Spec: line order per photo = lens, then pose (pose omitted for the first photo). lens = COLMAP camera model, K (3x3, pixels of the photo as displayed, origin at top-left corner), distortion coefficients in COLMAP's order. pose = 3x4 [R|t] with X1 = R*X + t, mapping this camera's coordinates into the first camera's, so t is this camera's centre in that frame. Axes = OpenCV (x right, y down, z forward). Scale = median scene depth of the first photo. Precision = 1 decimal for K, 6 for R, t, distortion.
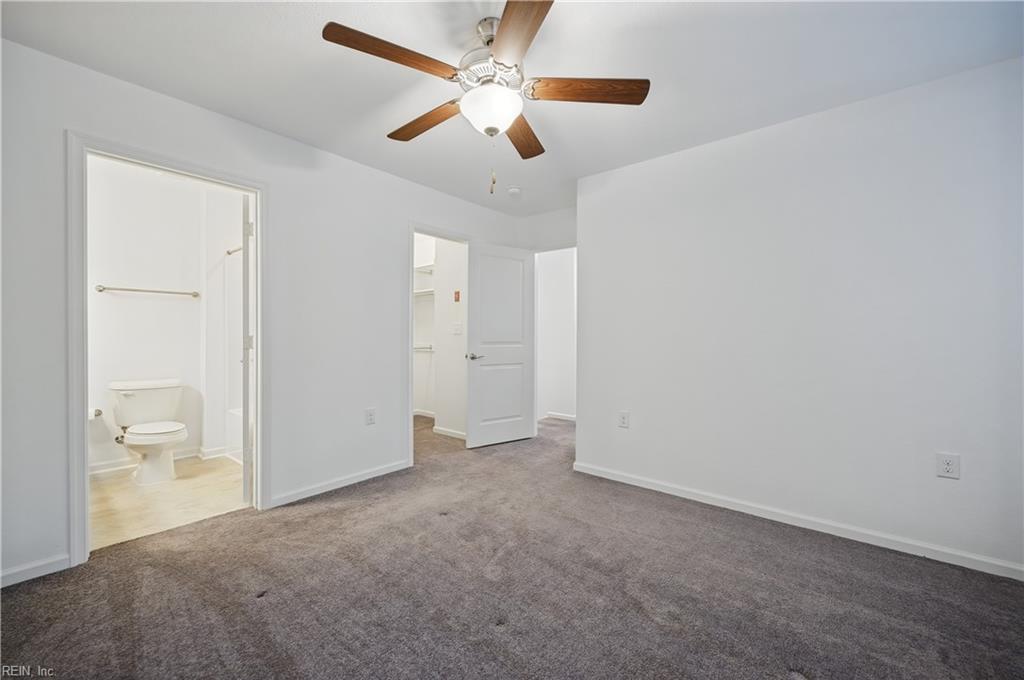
lens RADIAL K [[408.6, 0, 512.0], [0, 408.6, 340.0], [0, 0, 1]] dist [-0.008608, 0.004321]
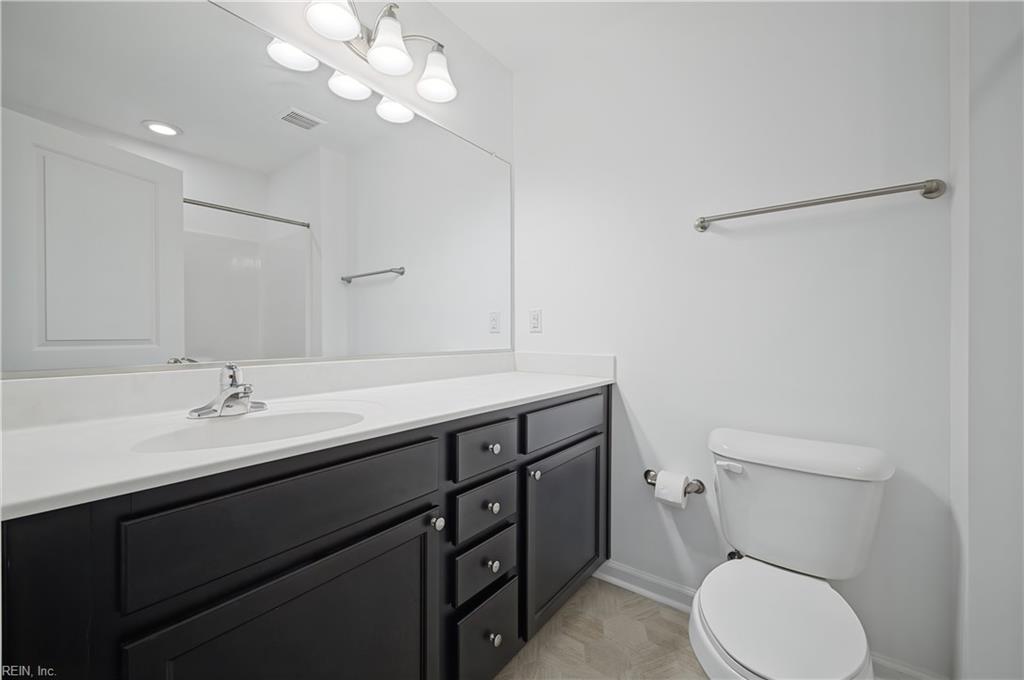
lens RADIAL K [[400.3, 0, 510.0], [0, 400.3, 340.8], [0, 0, 1]] dist [0.000159, 0.000133]
pose [[0.055059, 0.008736, -0.998445, -0.588596], [-0.005189, 0.999951, 0.008463, 0.001440], [0.998470, 0.004715, 0.055102, 0.795074]]
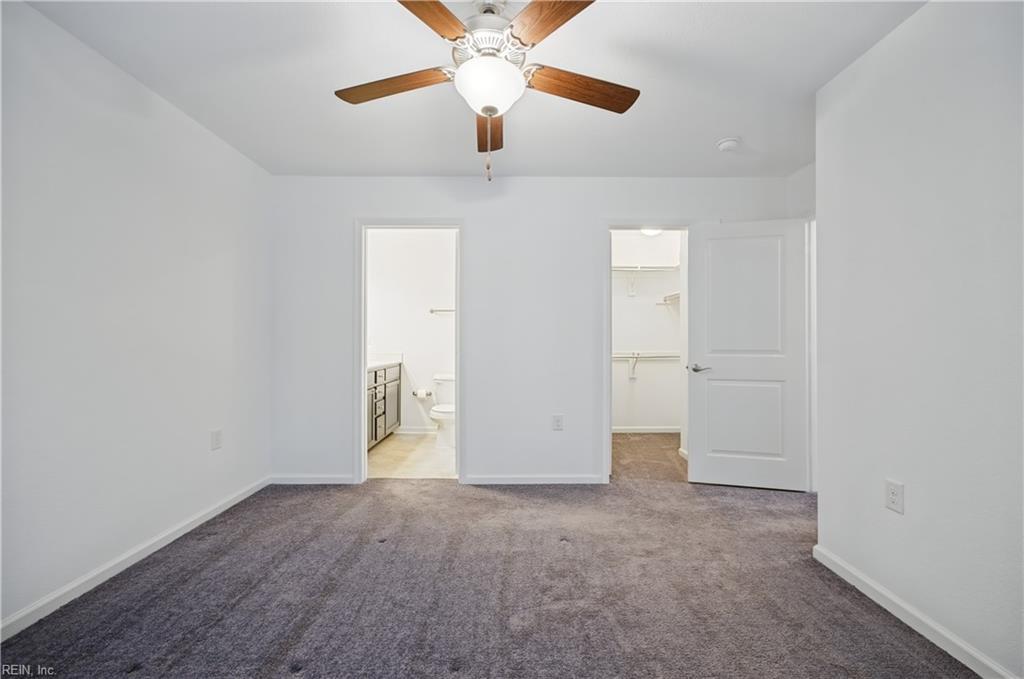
lens RADIAL K [[408.6, 0, 512.0], [0, 408.6, 339.5], [0, 0, 1]] dist [-0.008608, 0.004321]
pose [[0.640886, -0.009801, -0.767573, 0.371970], [-0.007396, 0.999793, -0.018942, 0.003060], [0.767600, 0.017817, 0.640681, 0.270934]]
